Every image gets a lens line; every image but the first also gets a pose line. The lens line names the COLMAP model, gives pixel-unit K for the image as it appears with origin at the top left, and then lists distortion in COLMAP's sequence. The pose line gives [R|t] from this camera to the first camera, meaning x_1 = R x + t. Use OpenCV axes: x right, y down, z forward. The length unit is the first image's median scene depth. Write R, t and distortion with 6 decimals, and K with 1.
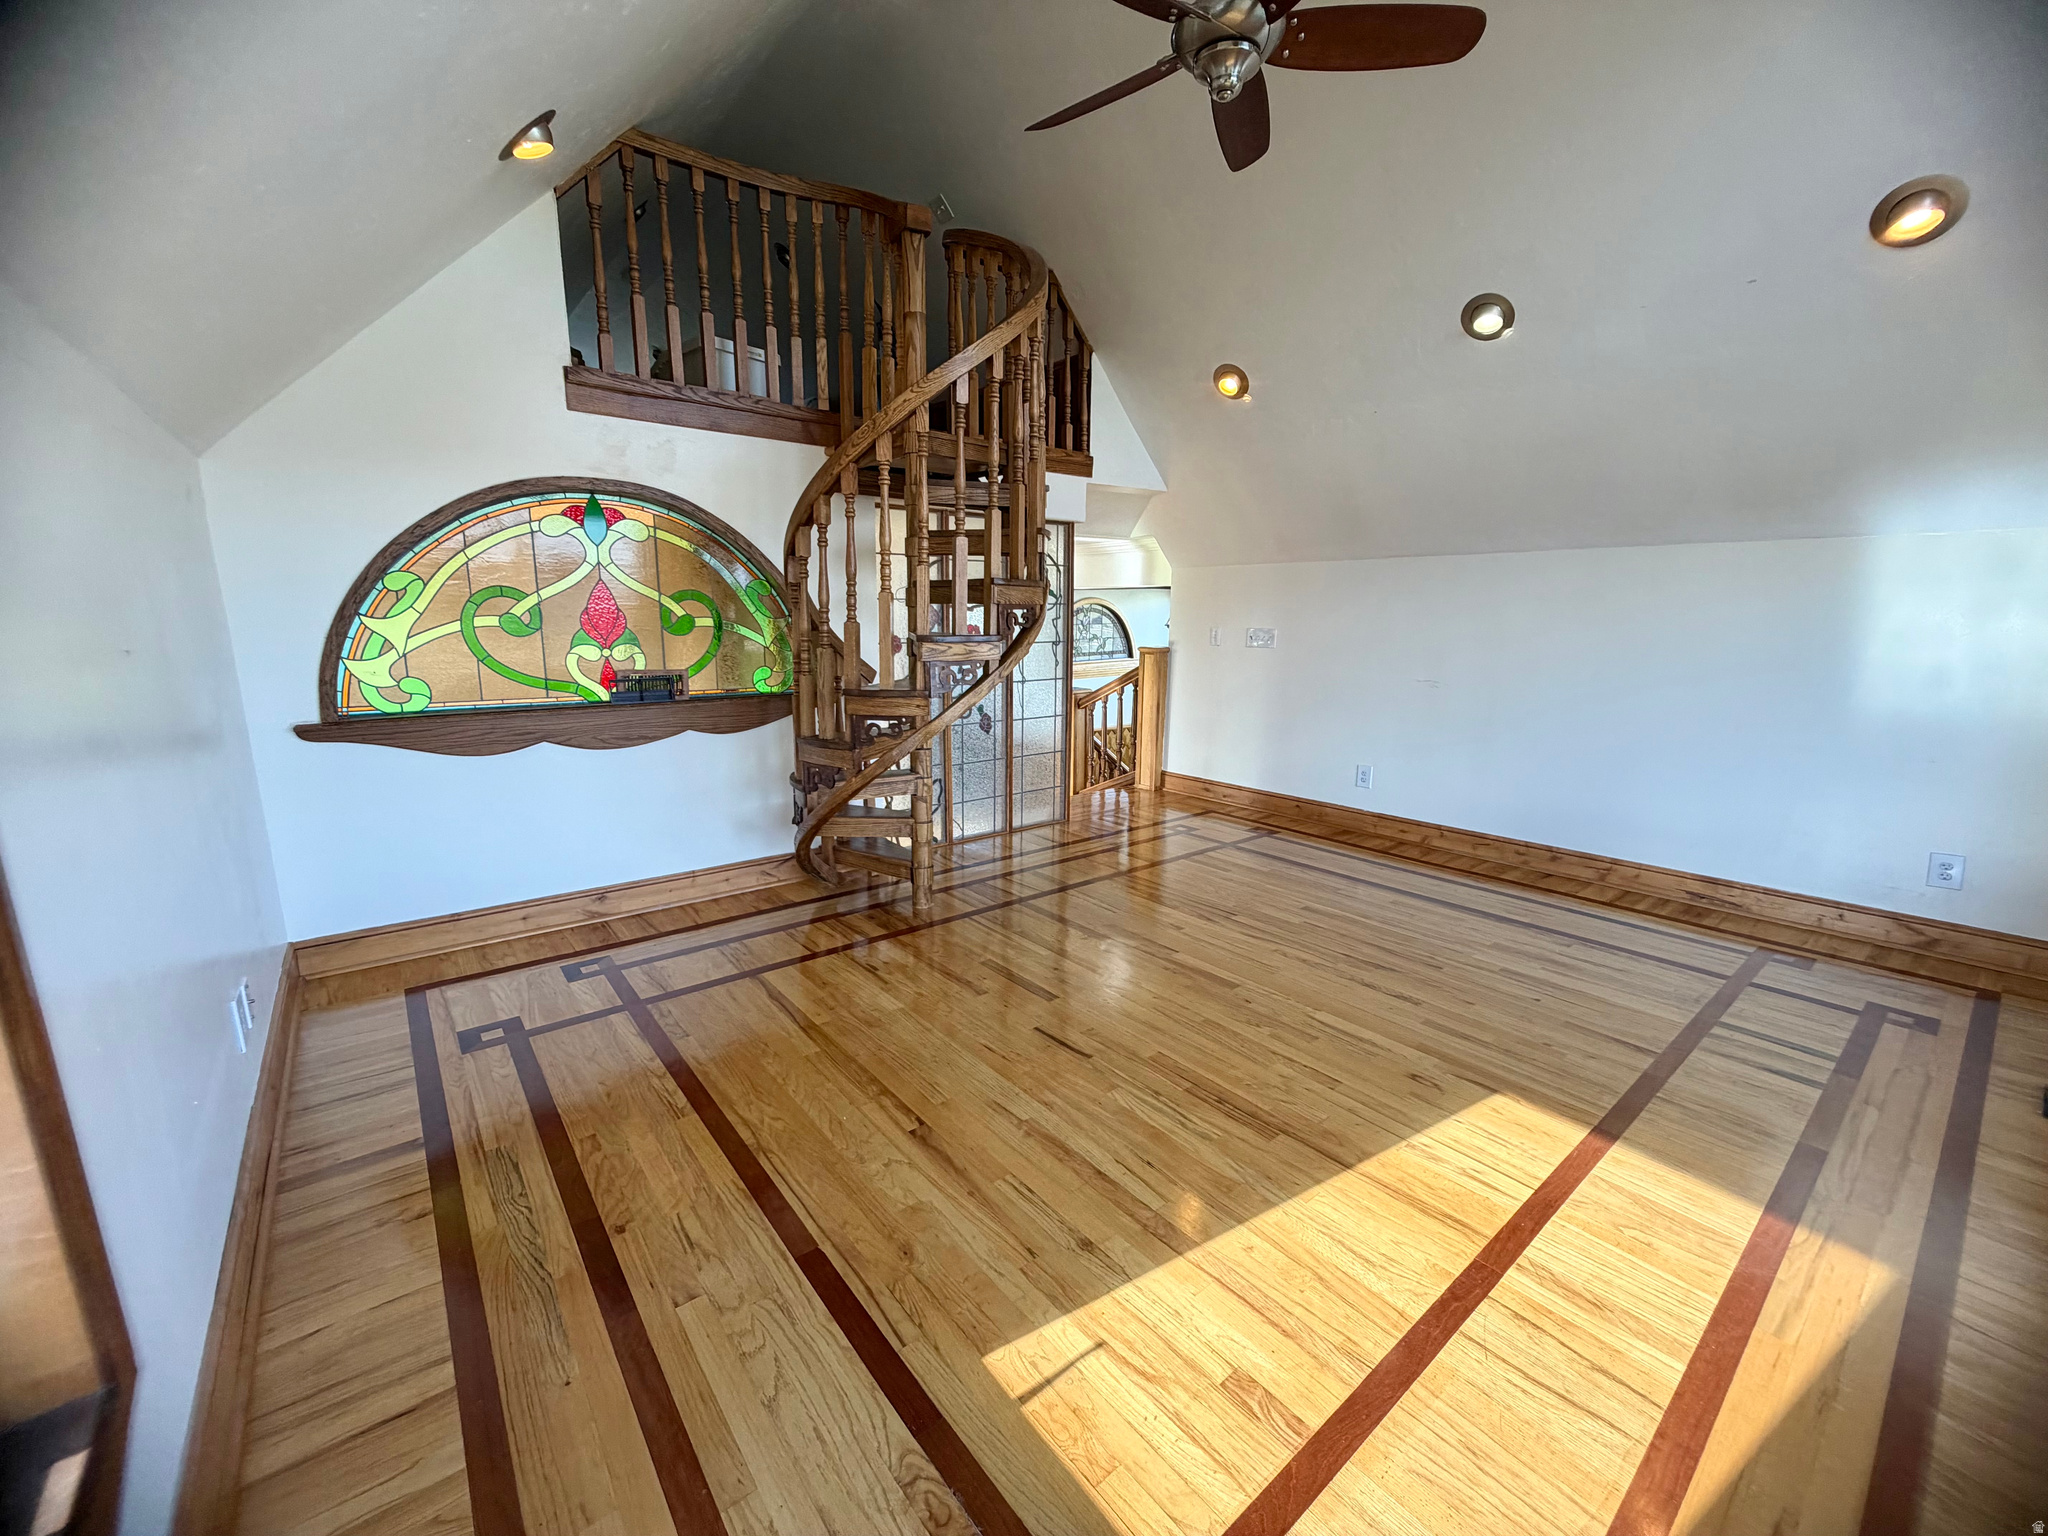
lens RADIAL K [[815.2, 0, 1018.4], [0, 815.2, 775.0], [0, 0, 1]] dist [0.002542, -0.000643]
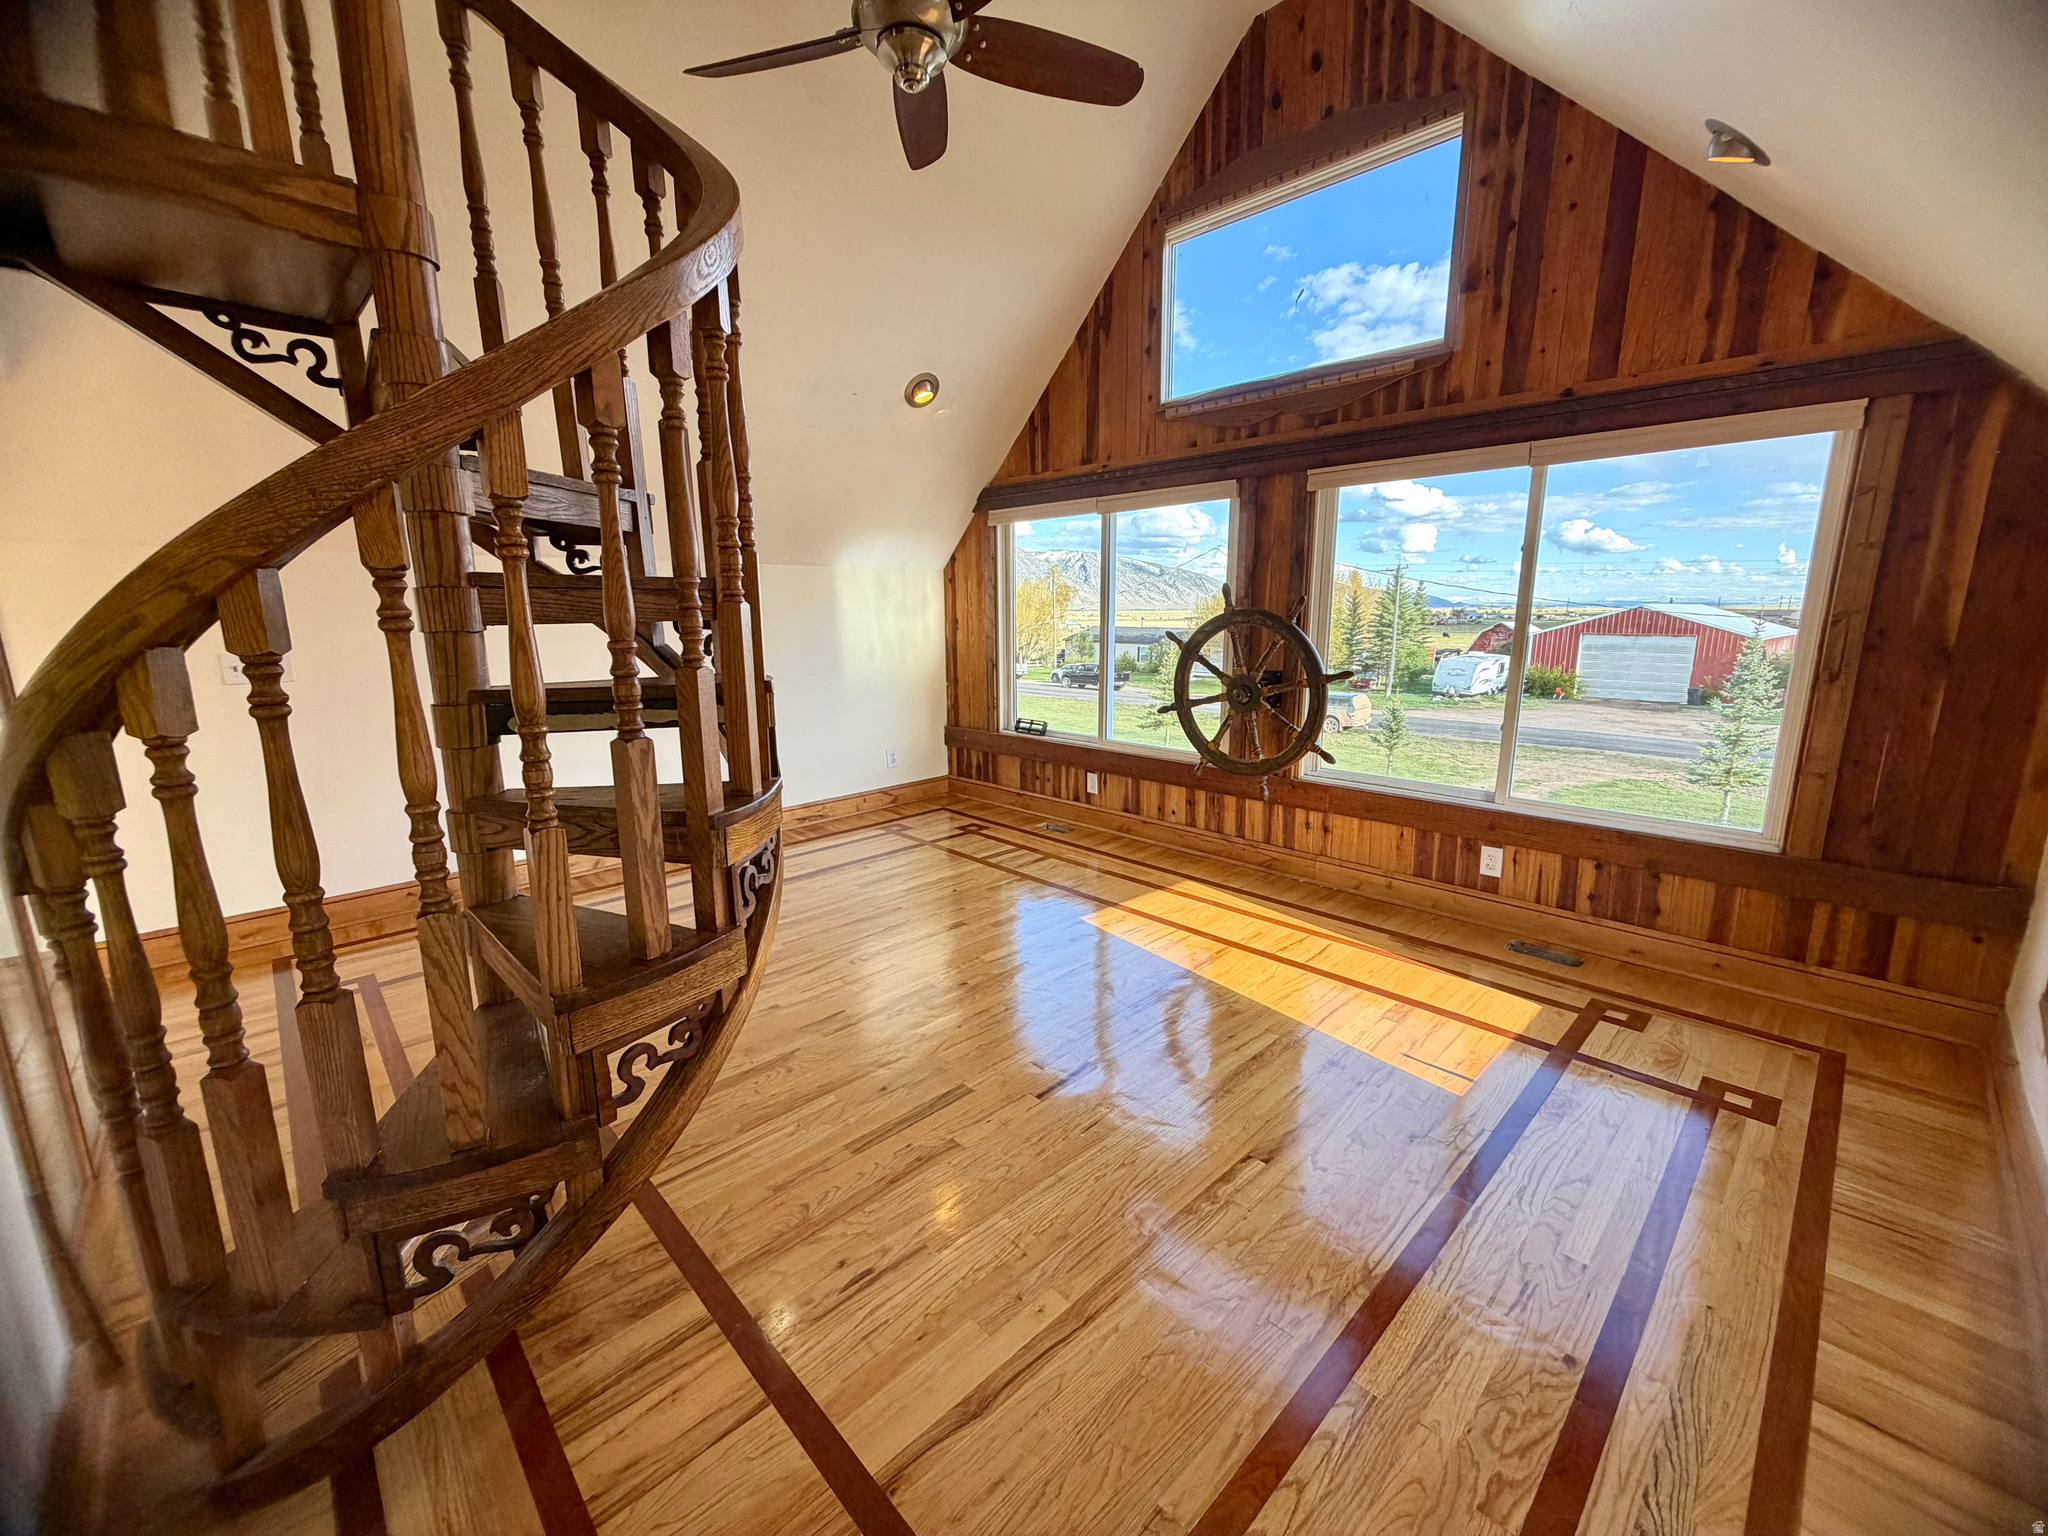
lens RADIAL K [[815.2, 0, 1016.5], [0, 815.2, 763.8], [0, 0, 1]] dist [0.002542, -0.000643]
pose [[-0.087916, -0.193176, 0.977217, -0.809612], [0.205291, 0.956443, 0.207538, -0.234432], [-0.974744, 0.218860, -0.044429, 1.031652]]
